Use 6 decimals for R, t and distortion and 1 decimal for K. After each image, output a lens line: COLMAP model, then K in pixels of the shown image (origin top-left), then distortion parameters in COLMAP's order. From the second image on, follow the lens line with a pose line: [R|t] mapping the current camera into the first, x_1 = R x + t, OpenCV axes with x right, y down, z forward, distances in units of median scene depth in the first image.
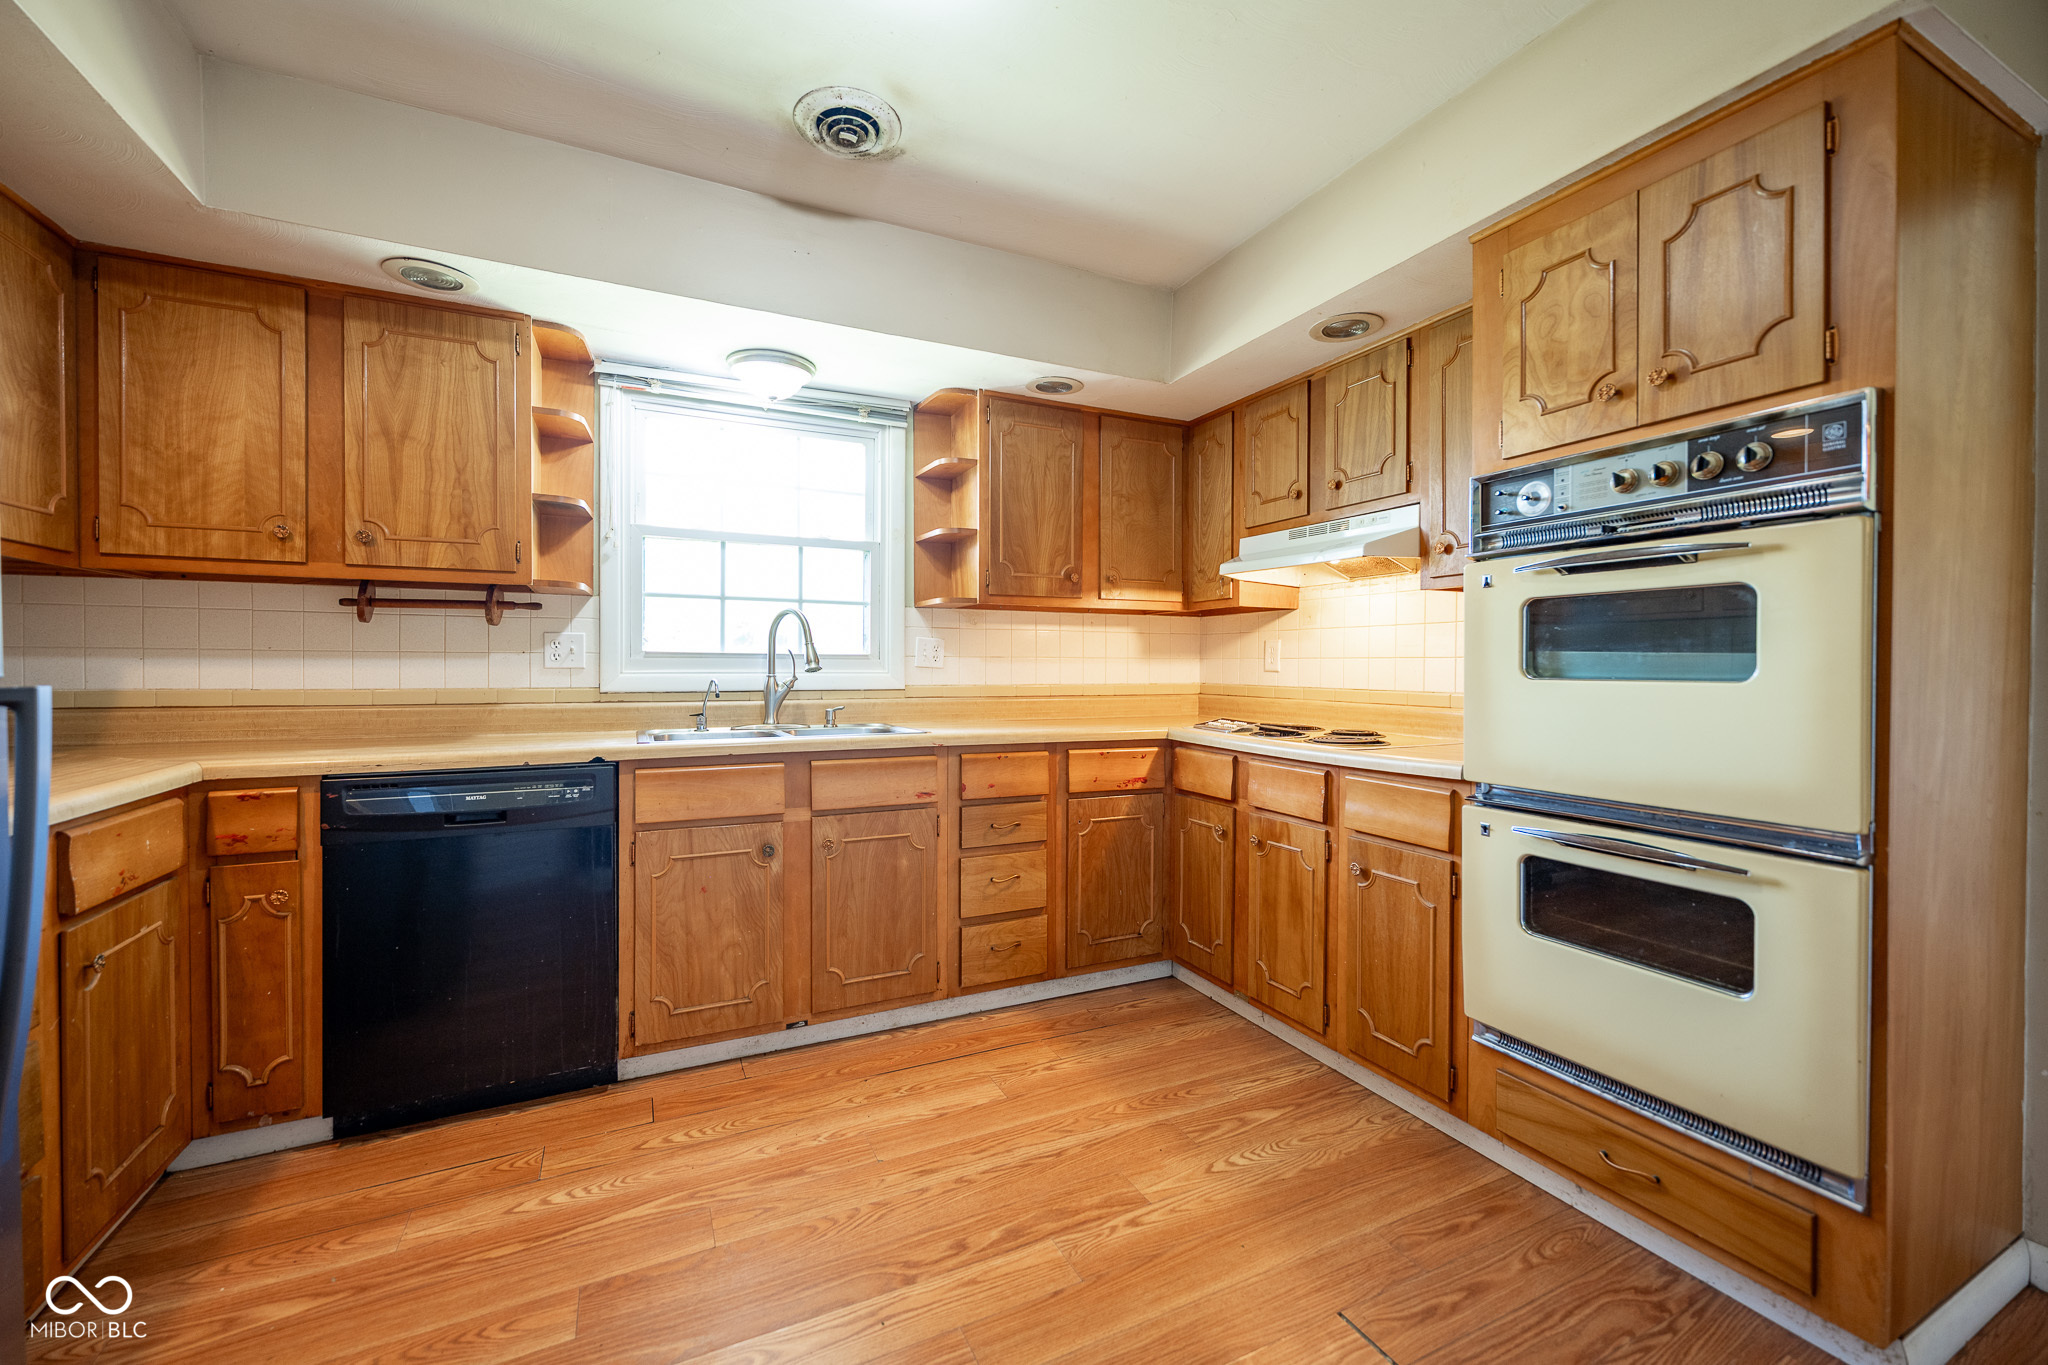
lens RADIAL K [[813.6, 0, 1022.0], [0, 813.6, 675.2], [0, 0, 1]] dist [0.000893, 0.000157]
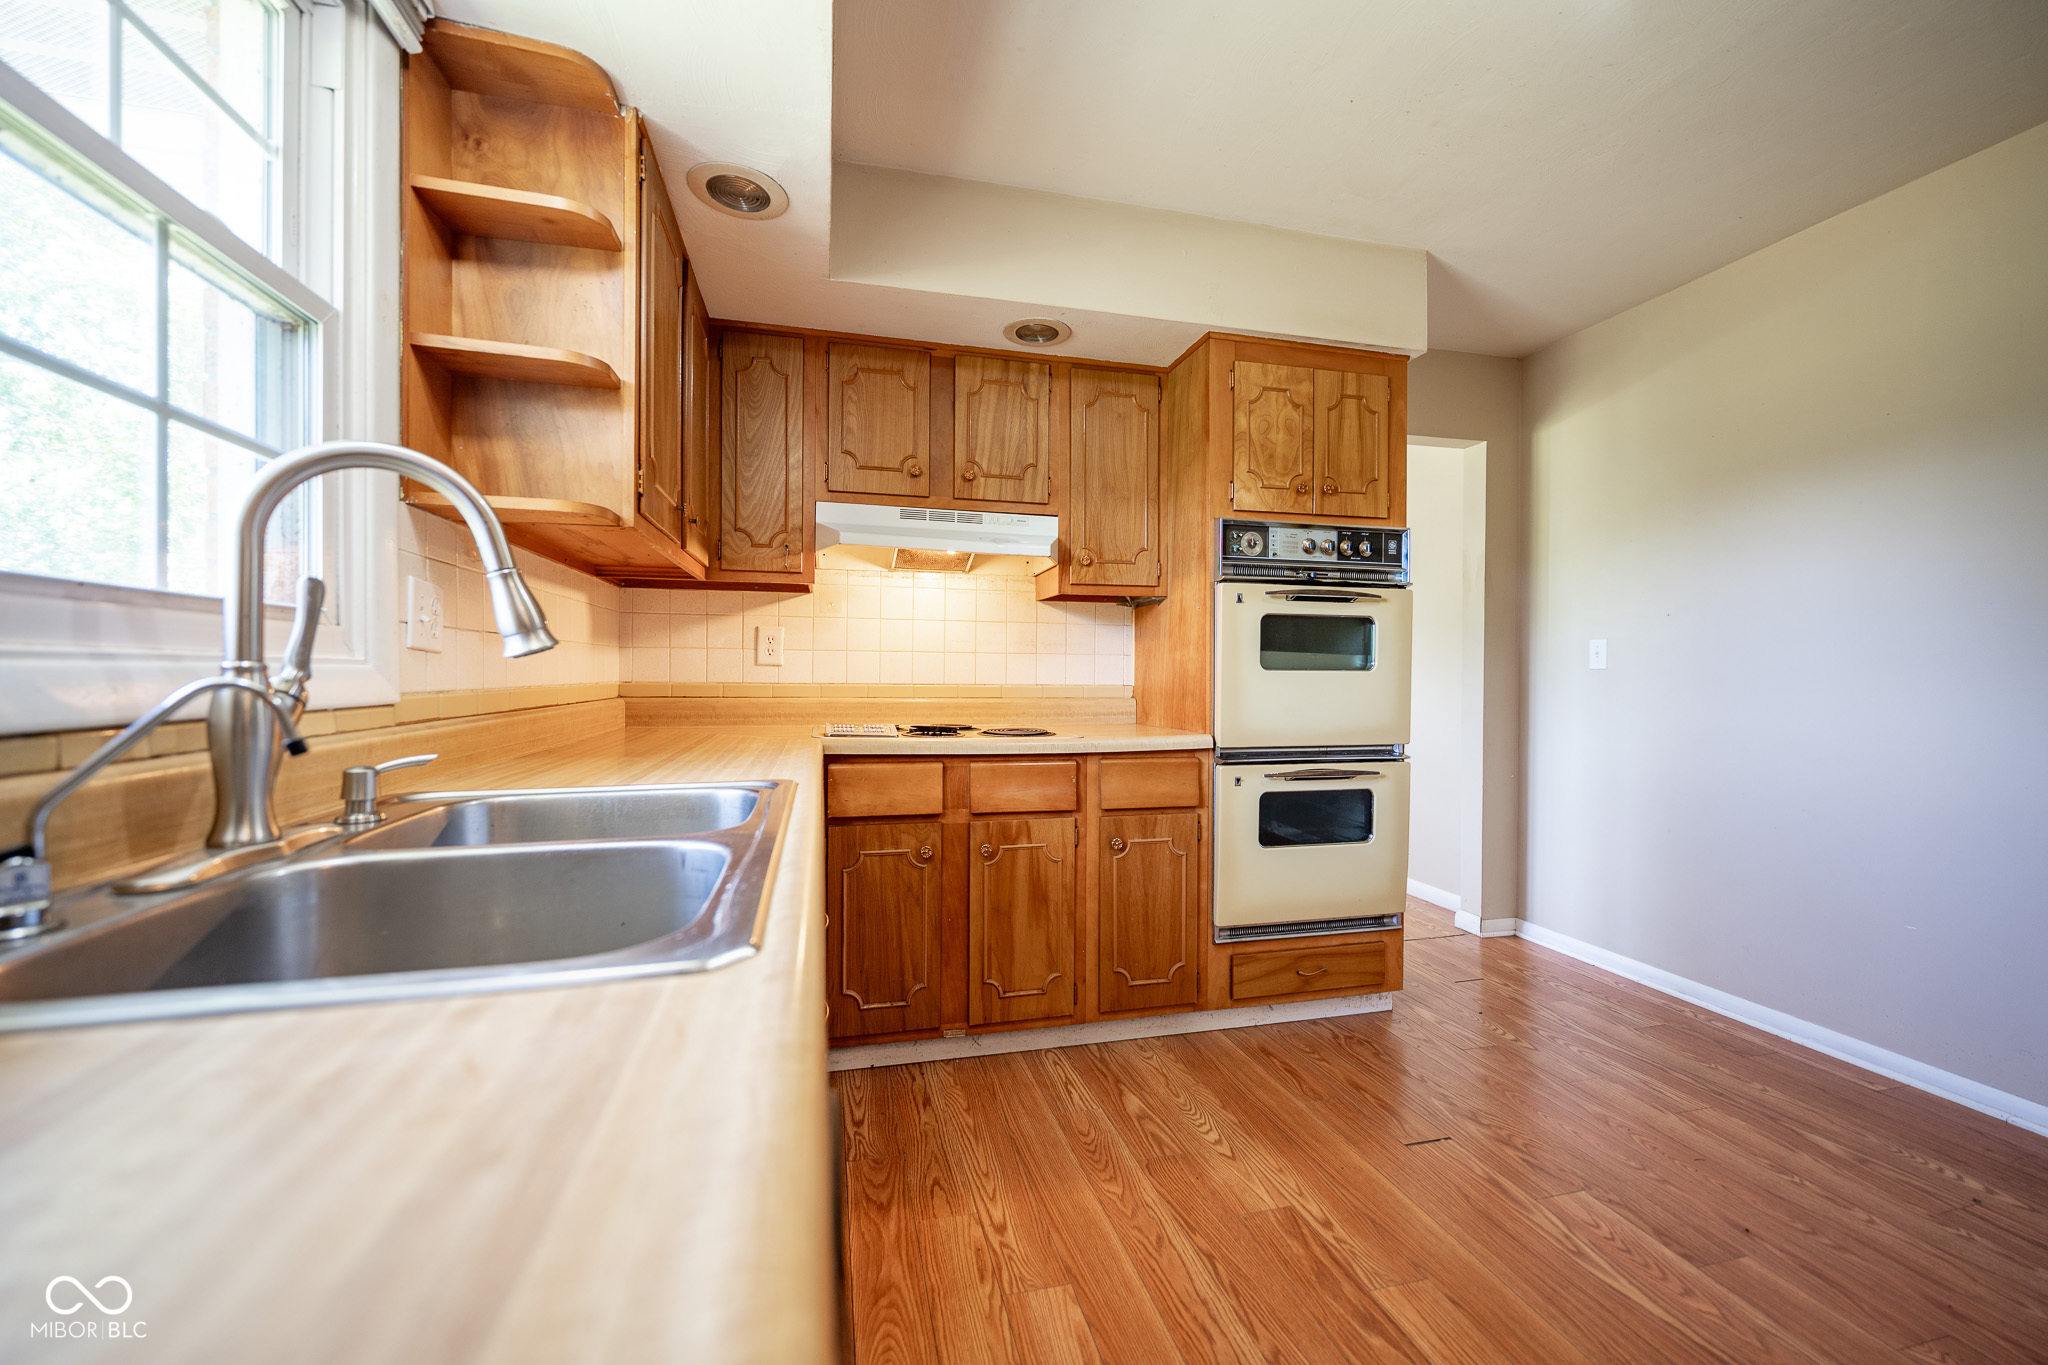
lens RADIAL K [[813.6, 0, 1026.6], [0, 813.6, 677.0], [0, 0, 1]] dist [0.000893, 0.000157]
pose [[0.201207, -0.011710, 0.979479, -0.792757], [0.004222, 0.999930, 0.011087, -0.001133], [-0.979540, 0.001904, 0.201242, 1.027252]]
